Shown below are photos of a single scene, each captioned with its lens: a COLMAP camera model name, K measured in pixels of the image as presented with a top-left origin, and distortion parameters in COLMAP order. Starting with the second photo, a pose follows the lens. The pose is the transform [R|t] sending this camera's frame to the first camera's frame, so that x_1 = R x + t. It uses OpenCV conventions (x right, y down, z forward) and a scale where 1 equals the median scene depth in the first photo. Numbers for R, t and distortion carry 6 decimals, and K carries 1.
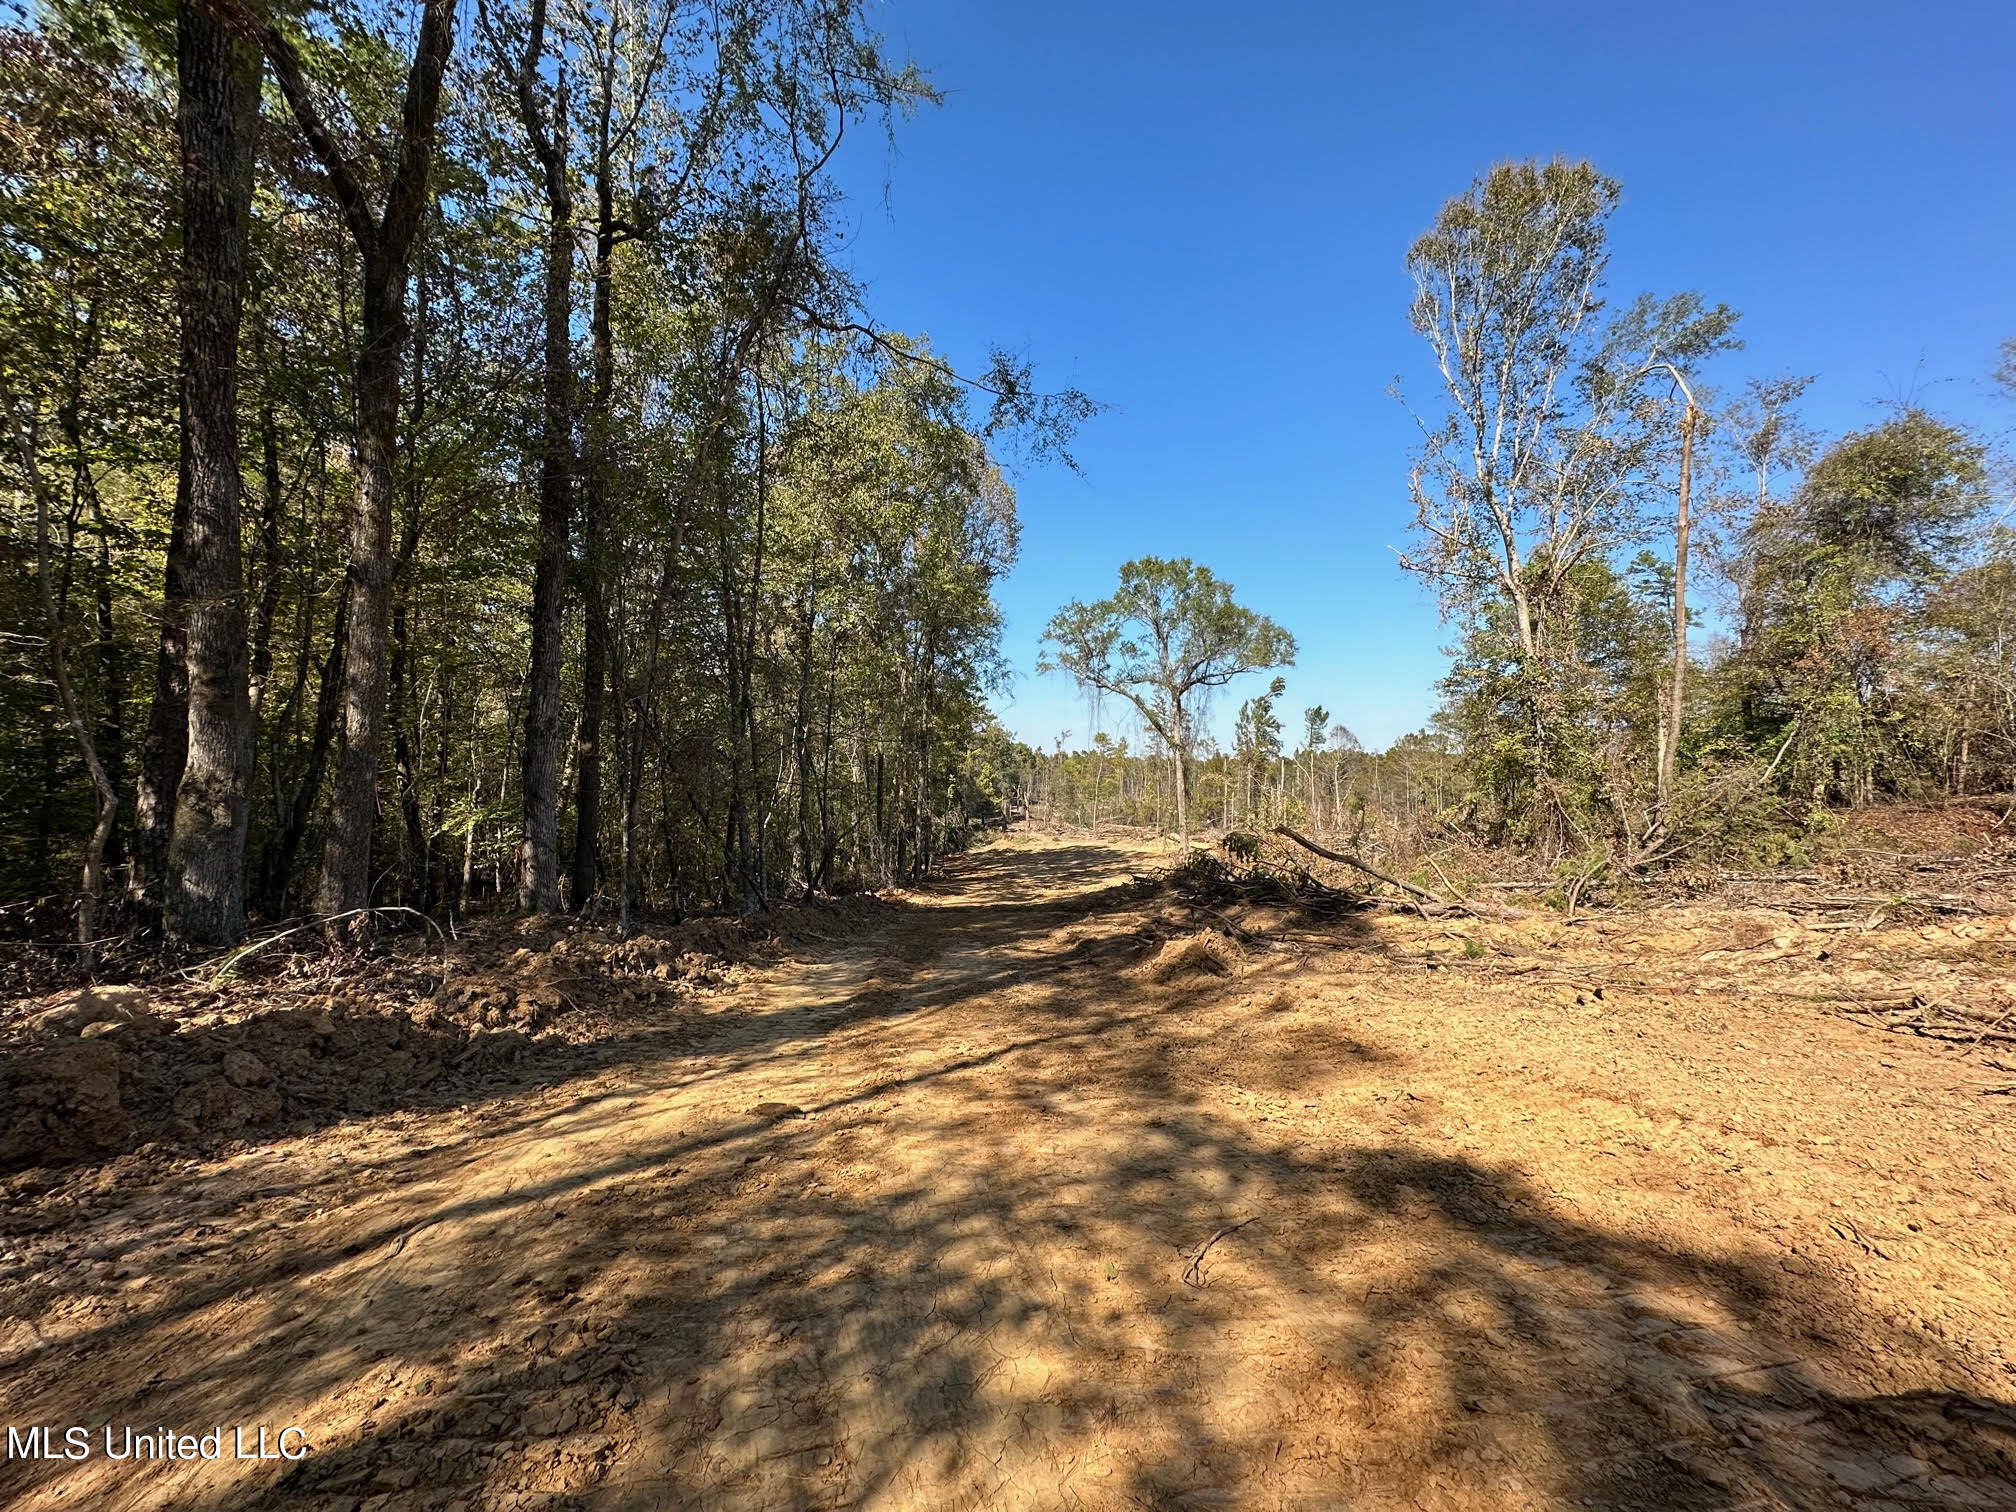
lens RADIAL K [[835.5, 0, 1008.0], [0, 835.5, 756.0], [0, 0, 1]] dist [-0.000071, -0.000559]
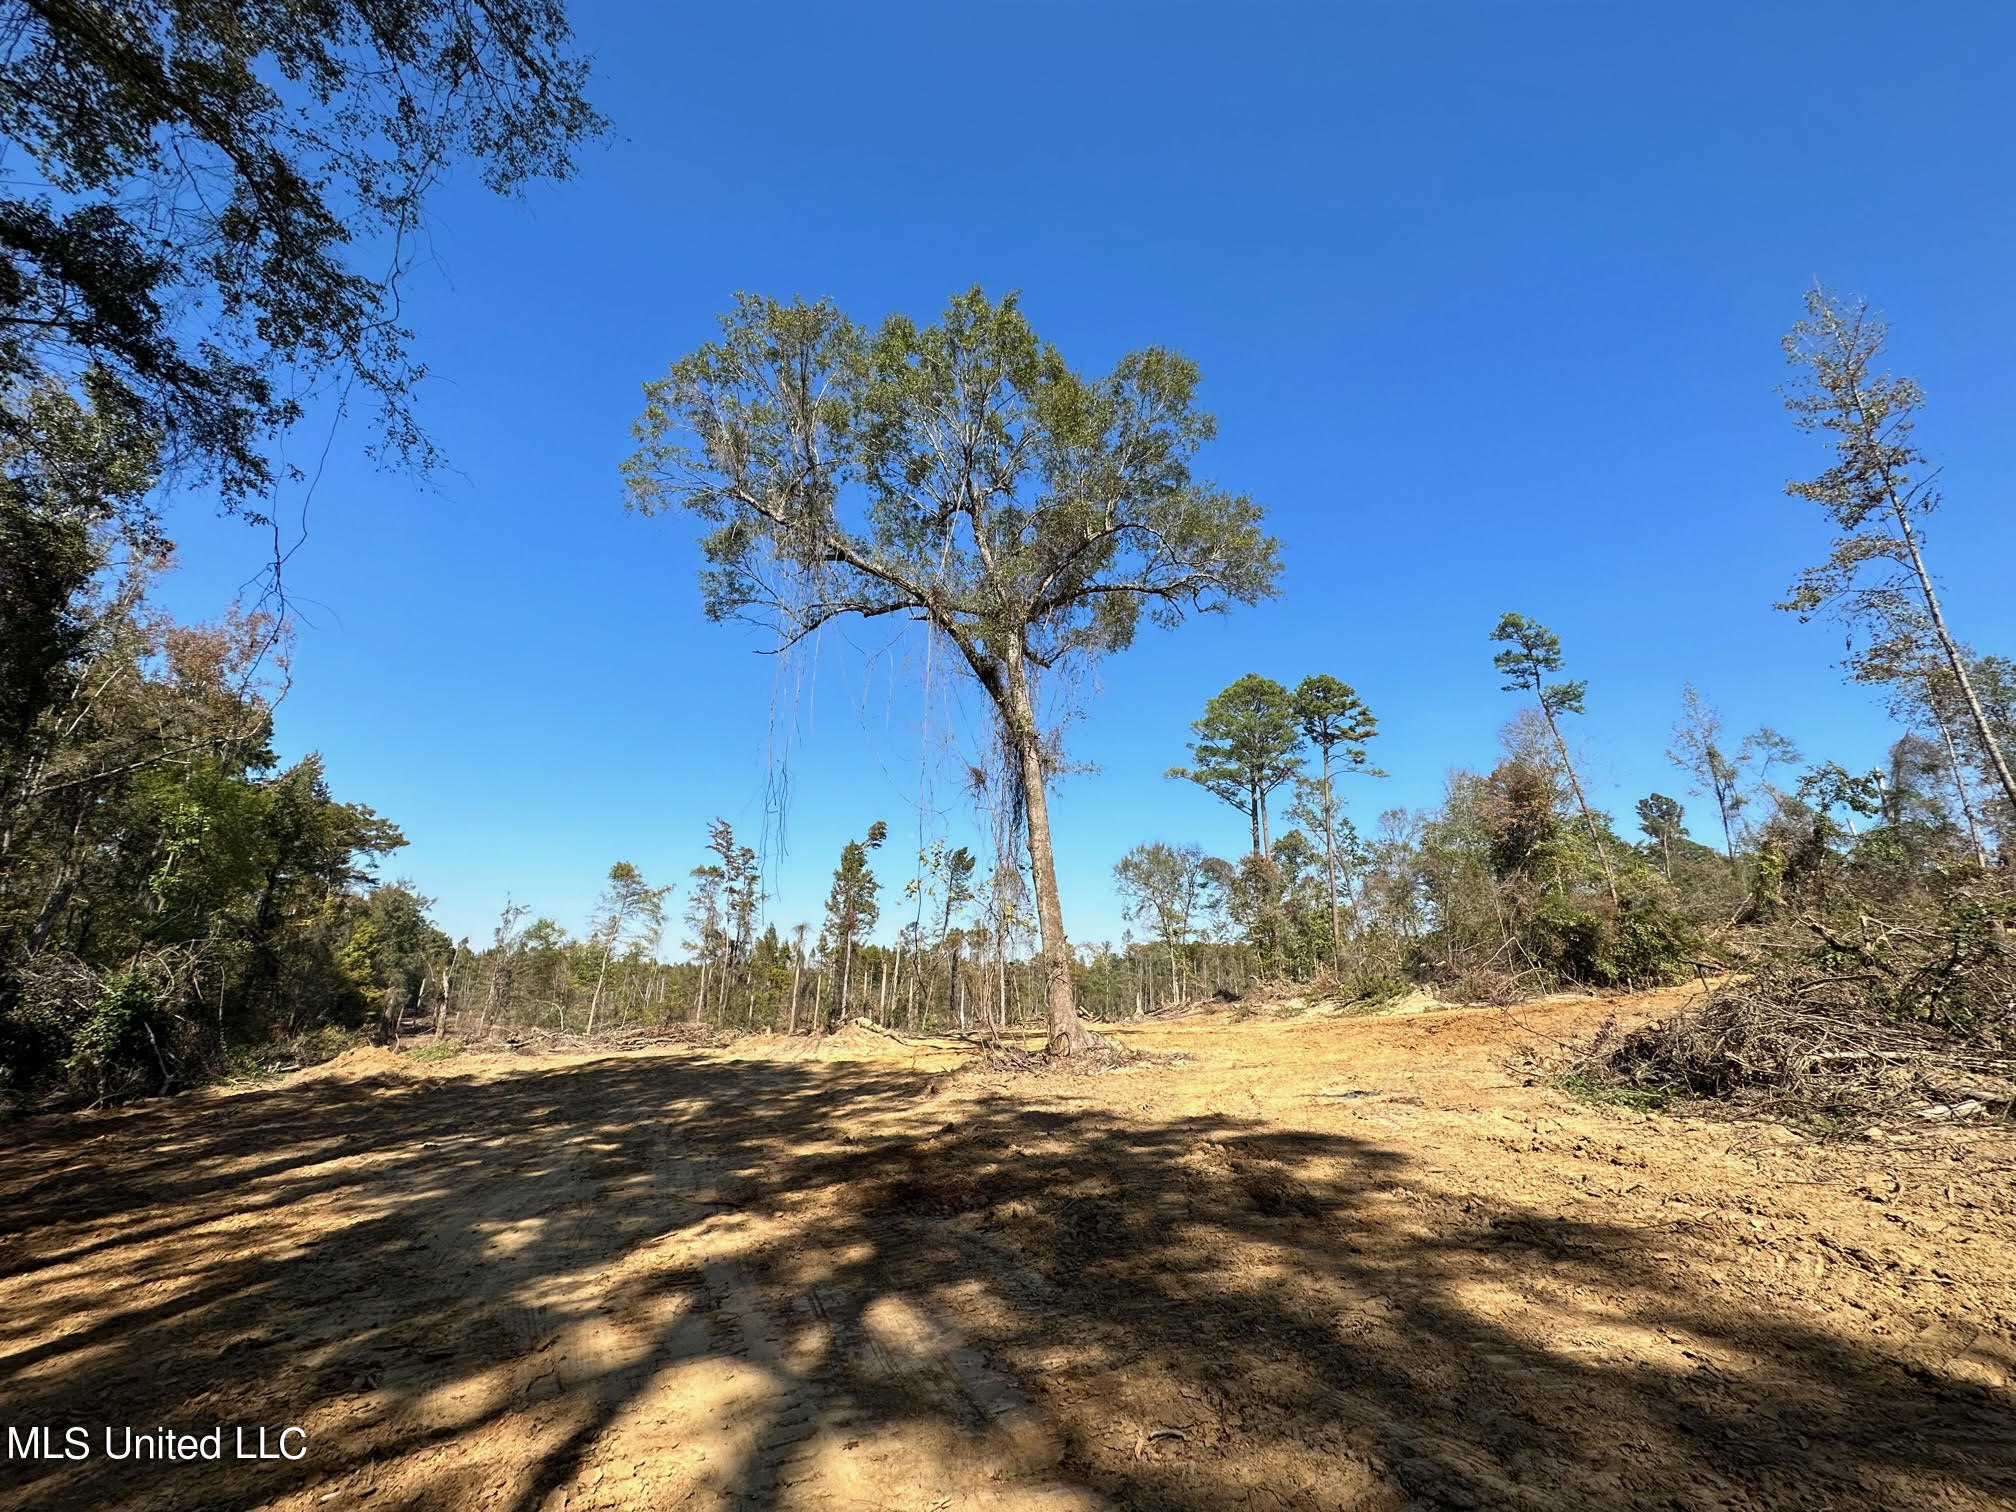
lens RADIAL K [[835.5, 0, 1008.0], [0, 835.5, 756.0], [0, 0, 1]] dist [-0.000071, -0.000559]
pose [[0.819995, 0.161350, 0.549158, 0.000331], [-0.016276, 0.965629, -0.259413, 0.040630], [-0.572139, 0.203779, 0.794437, 0.331915]]
